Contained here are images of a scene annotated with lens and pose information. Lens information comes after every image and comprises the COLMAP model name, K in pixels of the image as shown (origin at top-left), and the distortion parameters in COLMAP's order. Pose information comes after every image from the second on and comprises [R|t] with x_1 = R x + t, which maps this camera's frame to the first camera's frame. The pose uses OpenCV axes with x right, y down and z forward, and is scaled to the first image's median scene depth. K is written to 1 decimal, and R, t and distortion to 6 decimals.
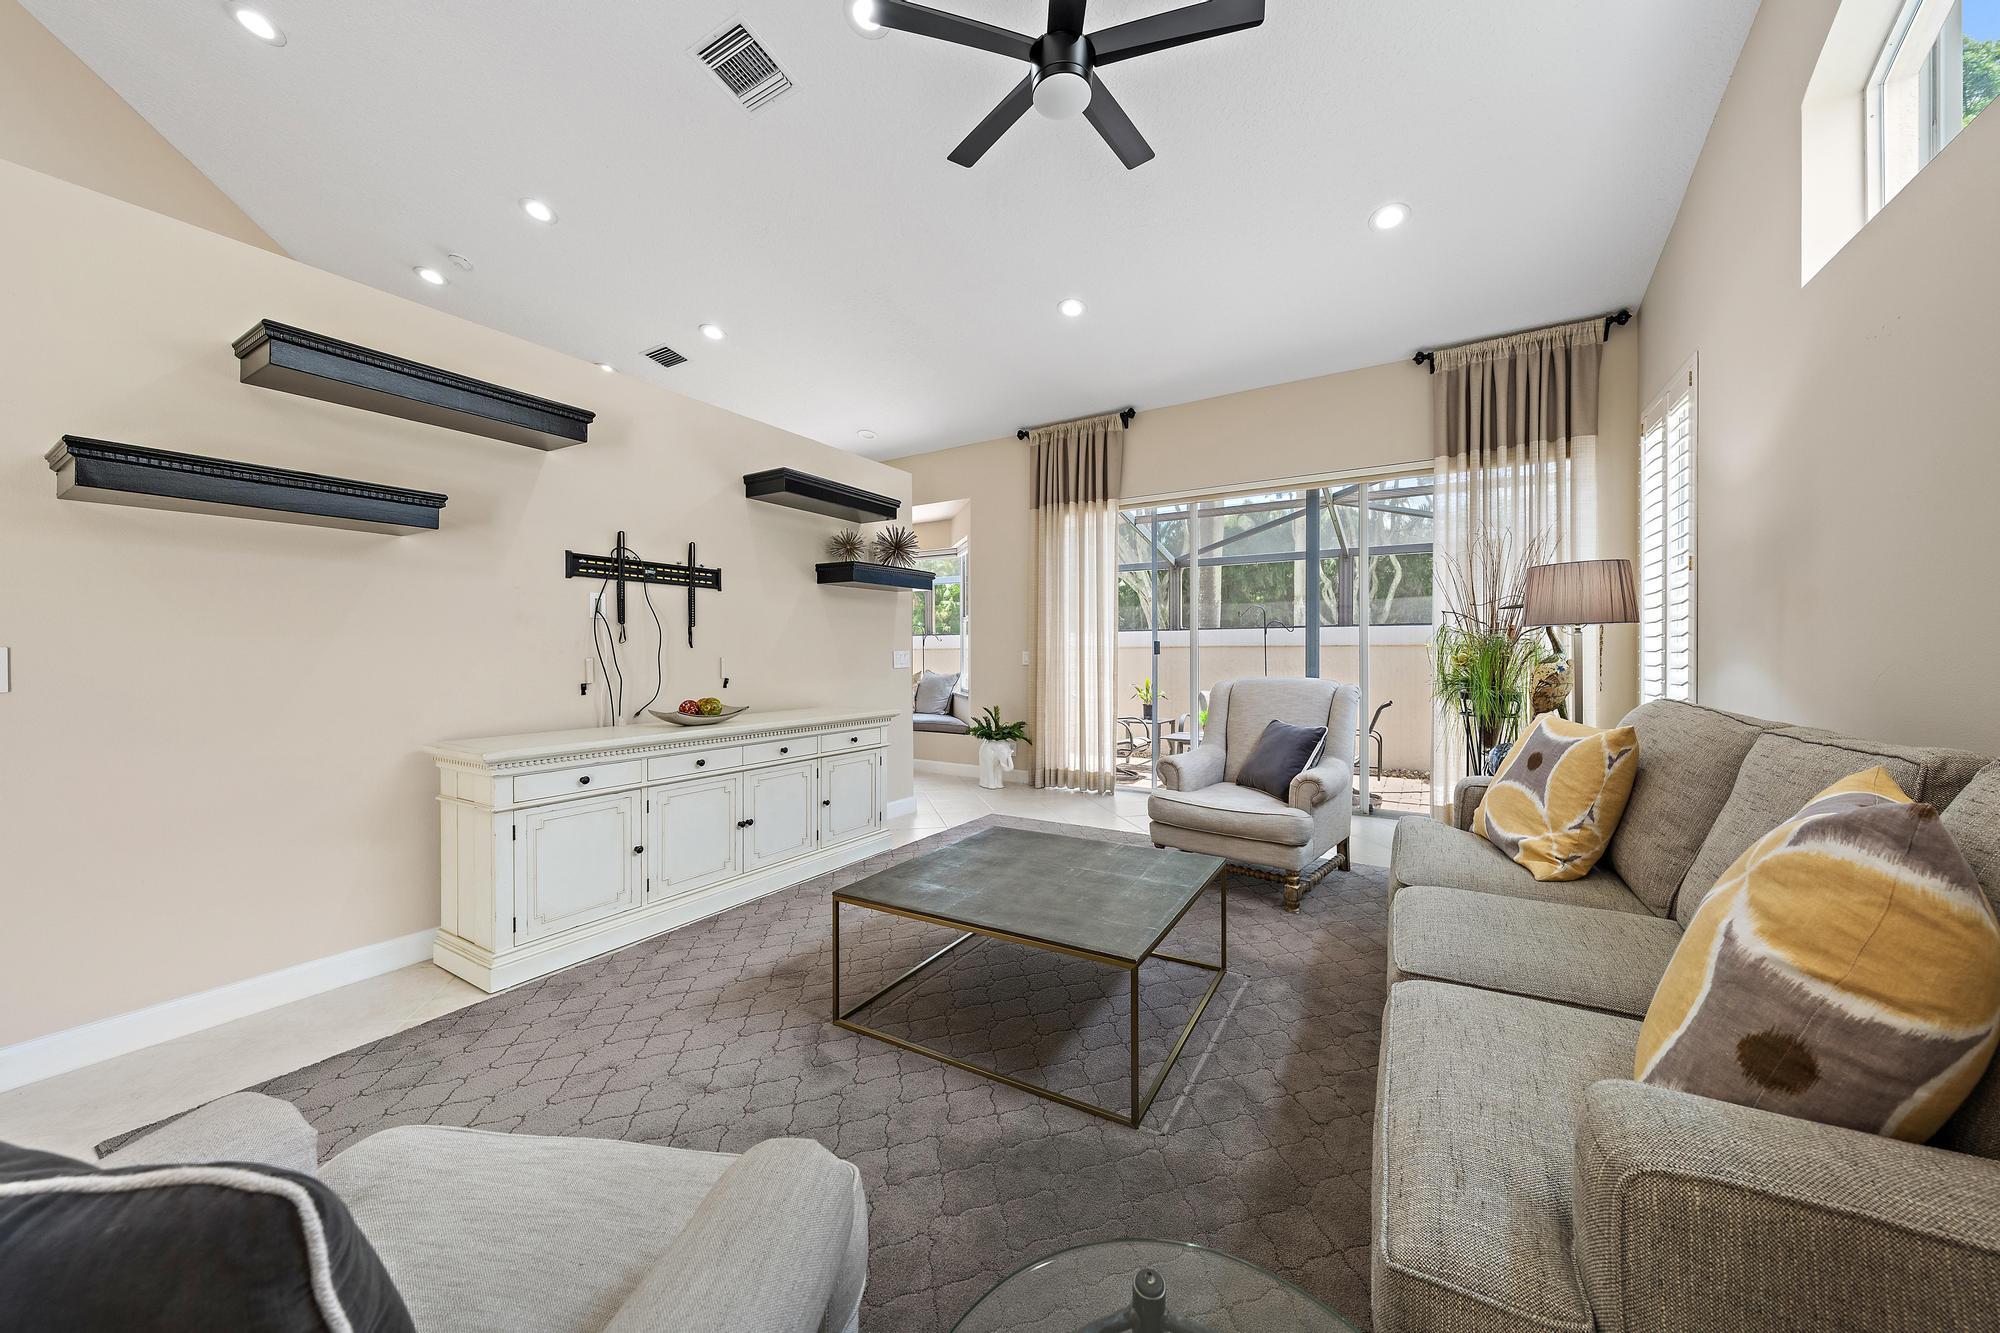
lens RADIAL K [[706.7, 0, 1008.3], [0, 706.7, 645.1], [0, 0, 1]] dist [-0.001856, -0.000366]
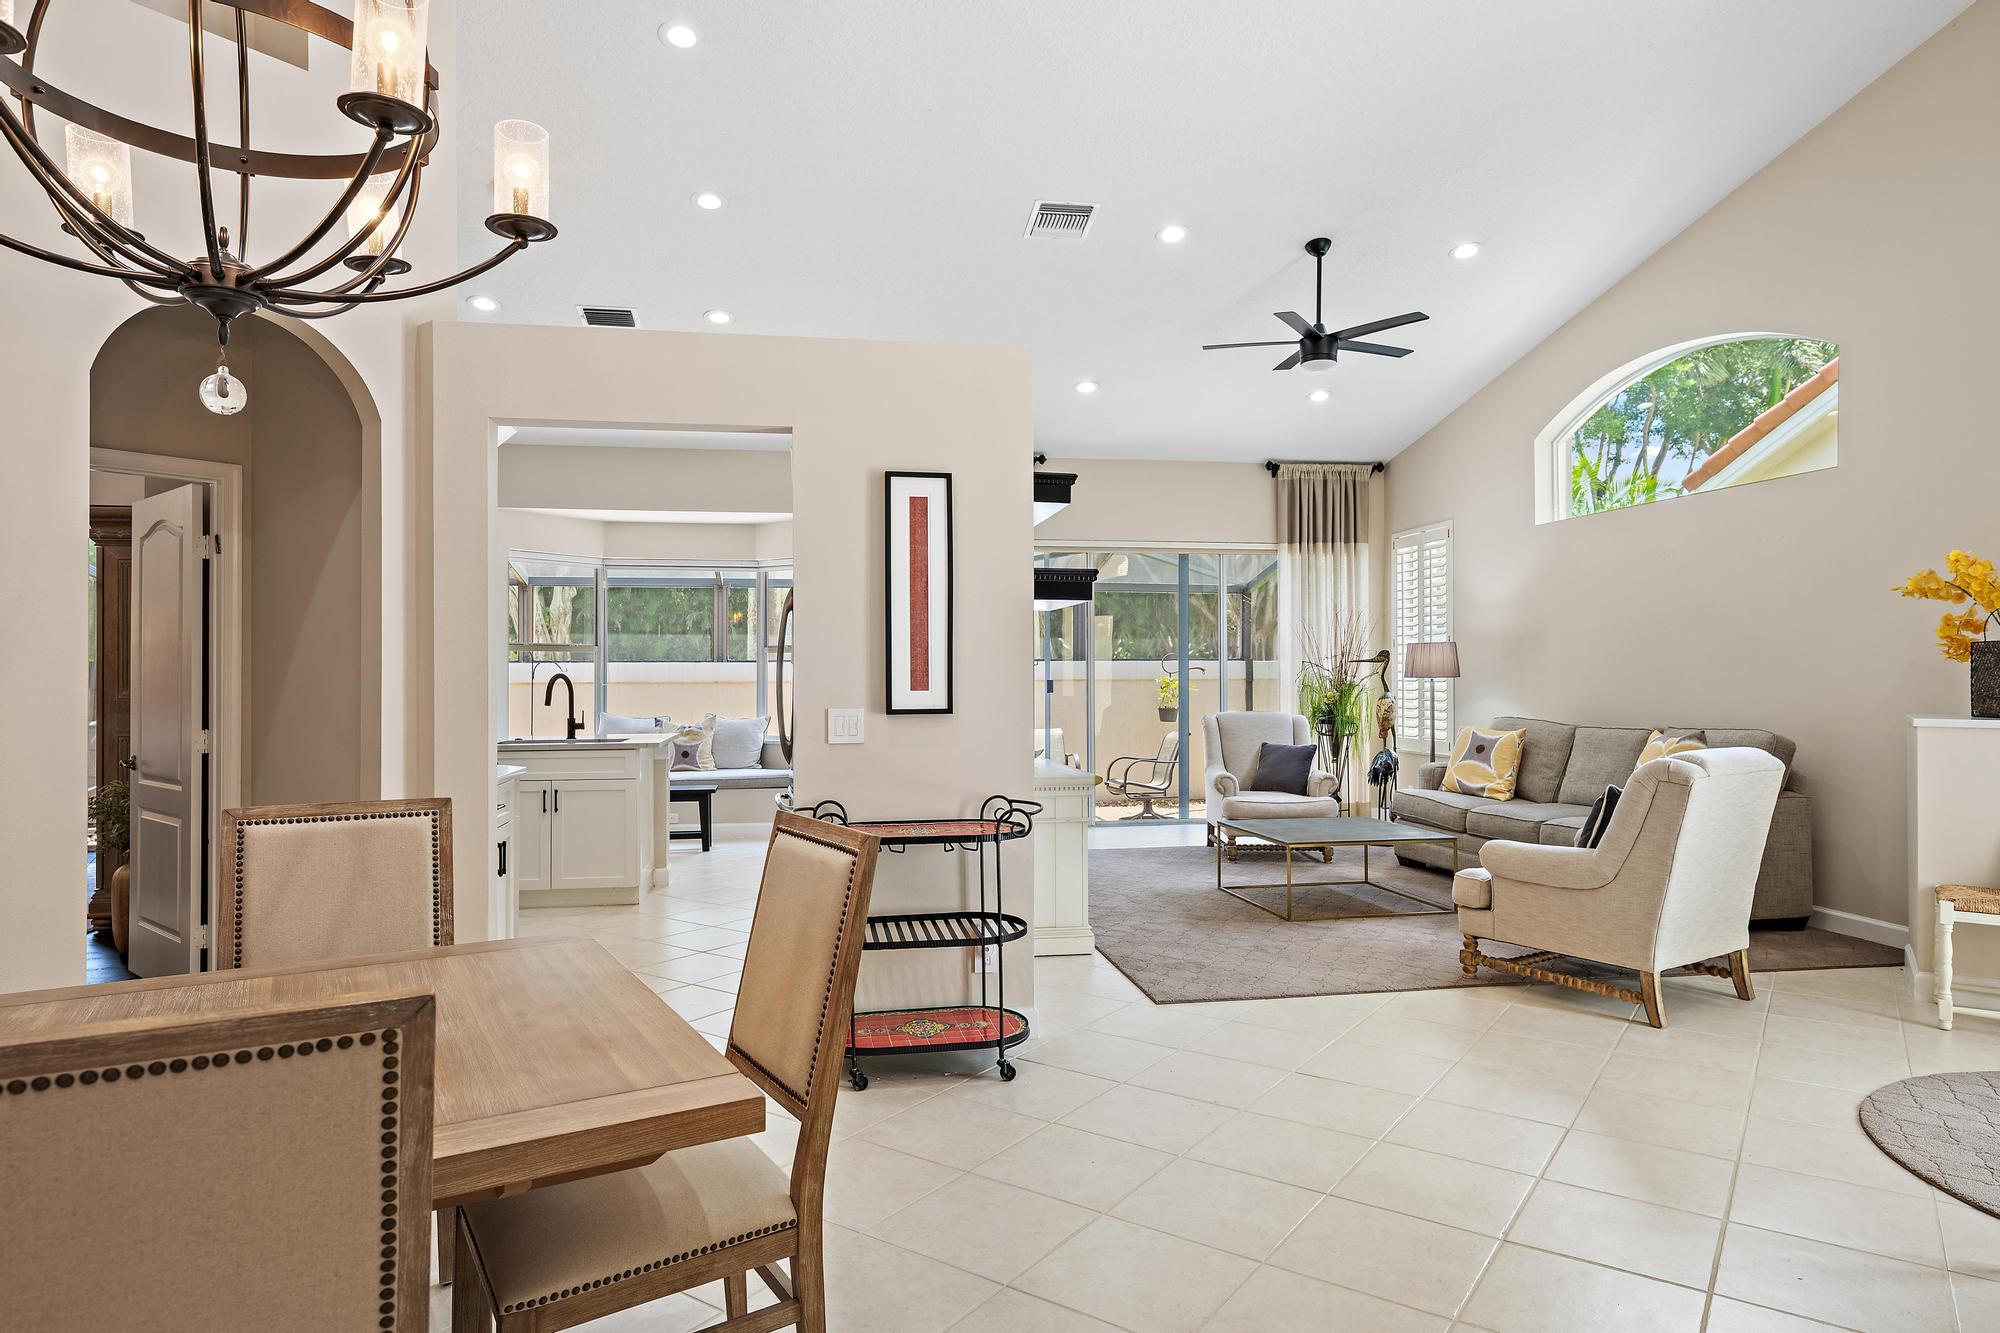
lens RADIAL K [[1157.6, 0, 998.7], [0, 1157.6, 664.6], [0, 0, 1]] dist [0.001779, -0.000309]
pose [[0.759707, 0.005806, 0.650240, -1.463223], [-0.006200, 0.999979, -0.001685, -0.038022], [-0.650236, -0.002752, 0.759727, -0.372922]]
